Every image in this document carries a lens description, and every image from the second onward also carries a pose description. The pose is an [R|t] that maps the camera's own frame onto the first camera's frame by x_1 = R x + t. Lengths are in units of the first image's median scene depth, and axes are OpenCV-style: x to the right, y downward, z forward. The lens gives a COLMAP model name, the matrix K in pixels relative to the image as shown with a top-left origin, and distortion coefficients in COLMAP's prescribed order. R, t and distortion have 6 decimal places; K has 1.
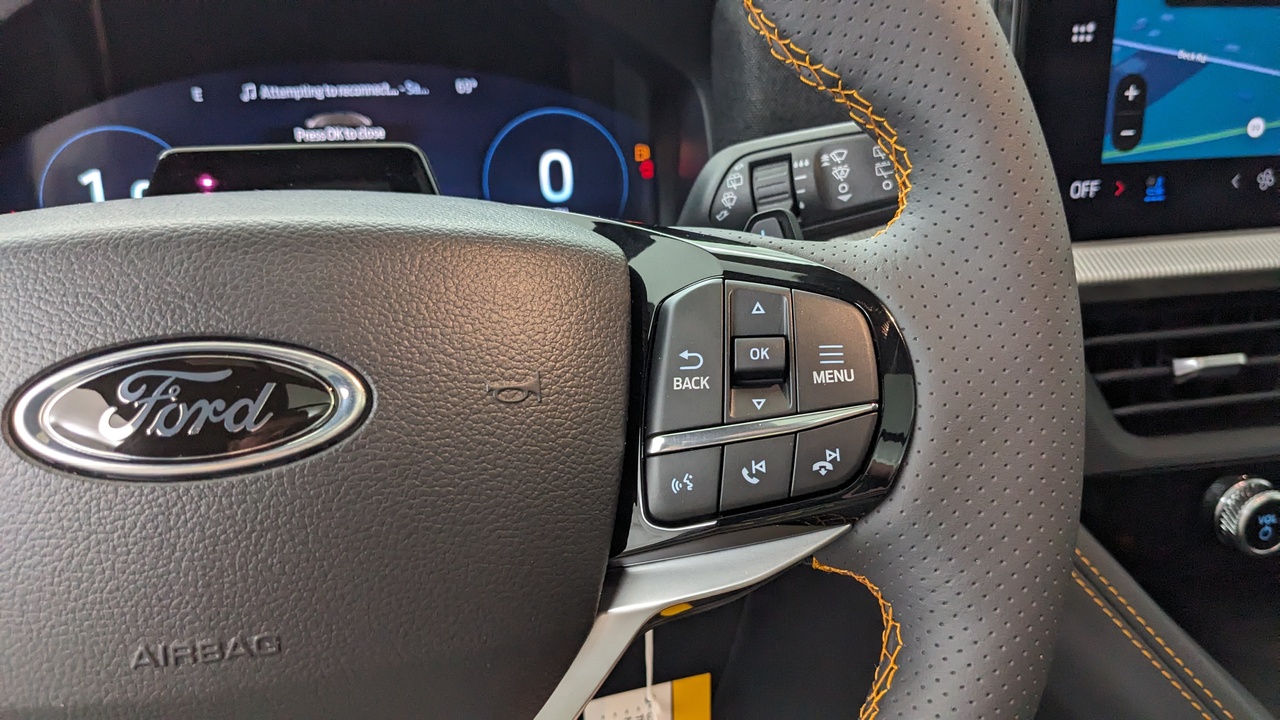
lens RADIAL K [[1026.4, 0, 648.6], [0, 1026.4, 360.1], [0, 0, 1]] dist [0.033160, -0.053246]
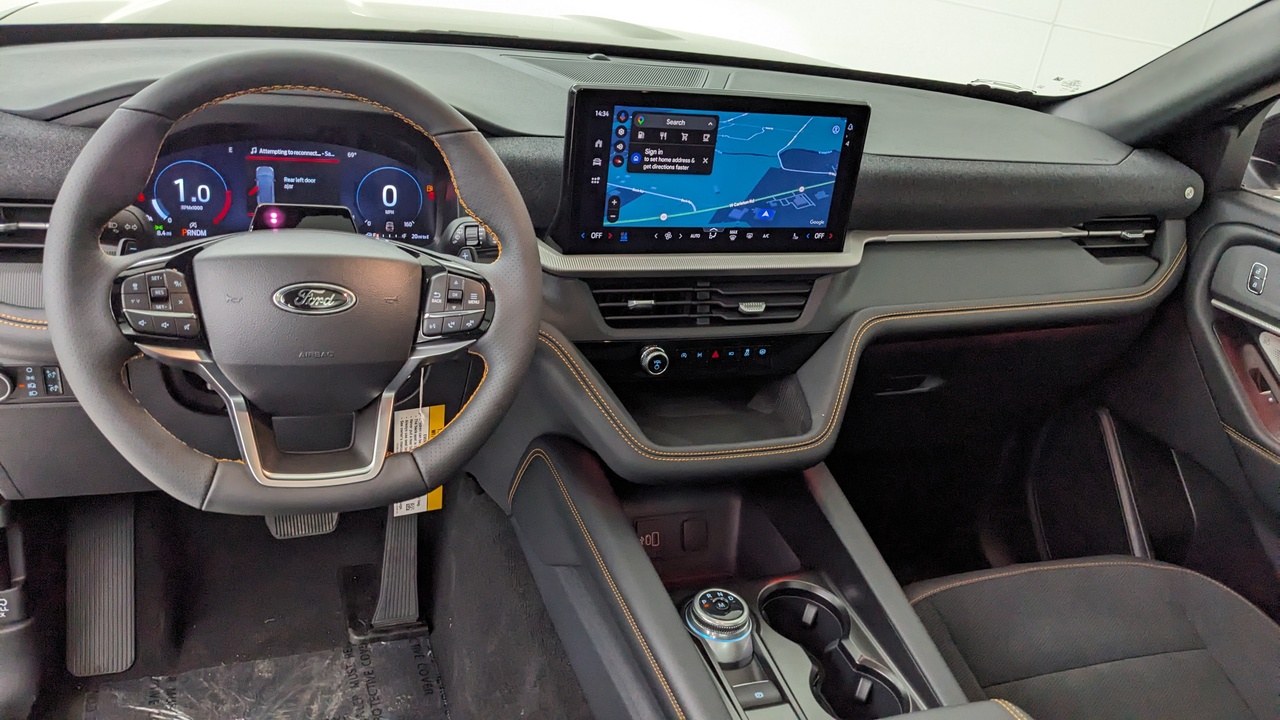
lens RADIAL K [[1026.4, 0, 670.9], [0, 1026.4, 392.8], [0, 0, 1]] dist [0.033160, -0.053246]
pose [[0.971221, 0.056639, 0.231347, 0.018366], [-0.088052, 0.987884, 0.127795, -0.177721], [-0.221306, -0.144488, 0.964441, -2.544853]]
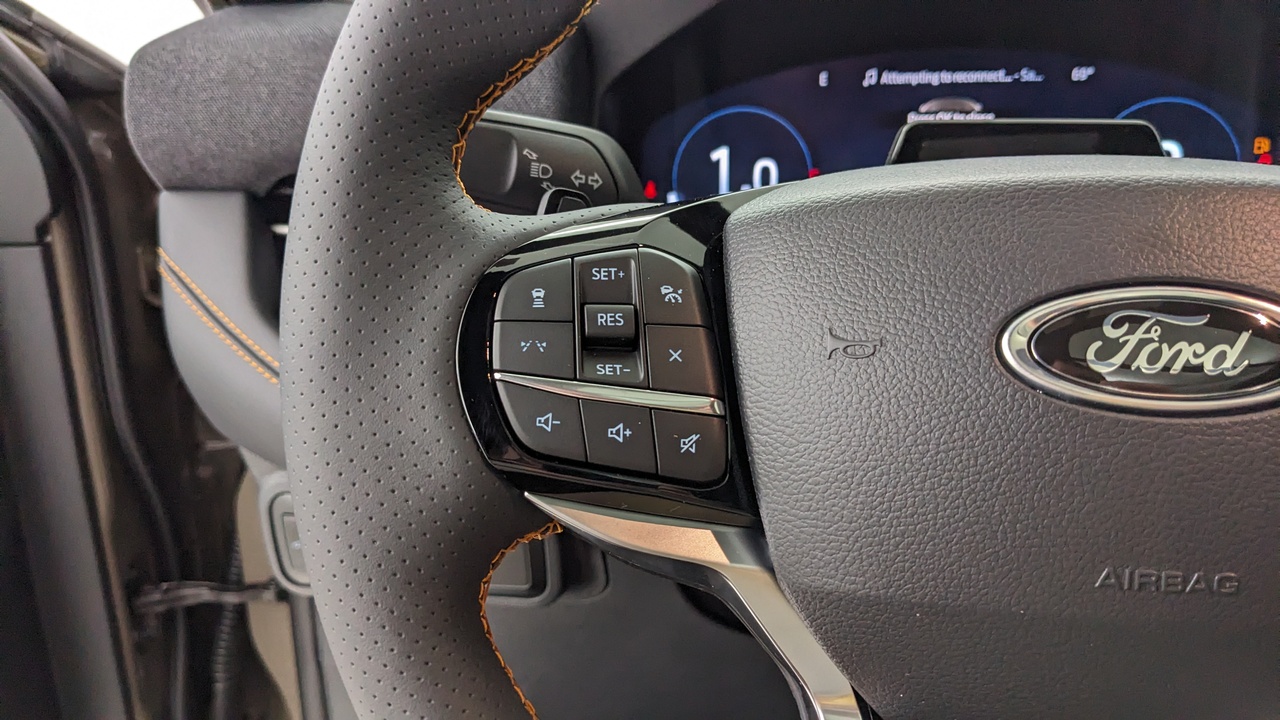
lens RADIAL K [[1026.4, 0, 661.4], [0, 1026.4, 362.7], [0, 0, 1]] dist [0.033160, -0.053246]
pose [[0.954579, 0.086811, -0.285031, -0.458342], [-0.088432, 0.996056, 0.007205, 0.071033], [0.284533, 0.018328, 0.958491, -0.107718]]
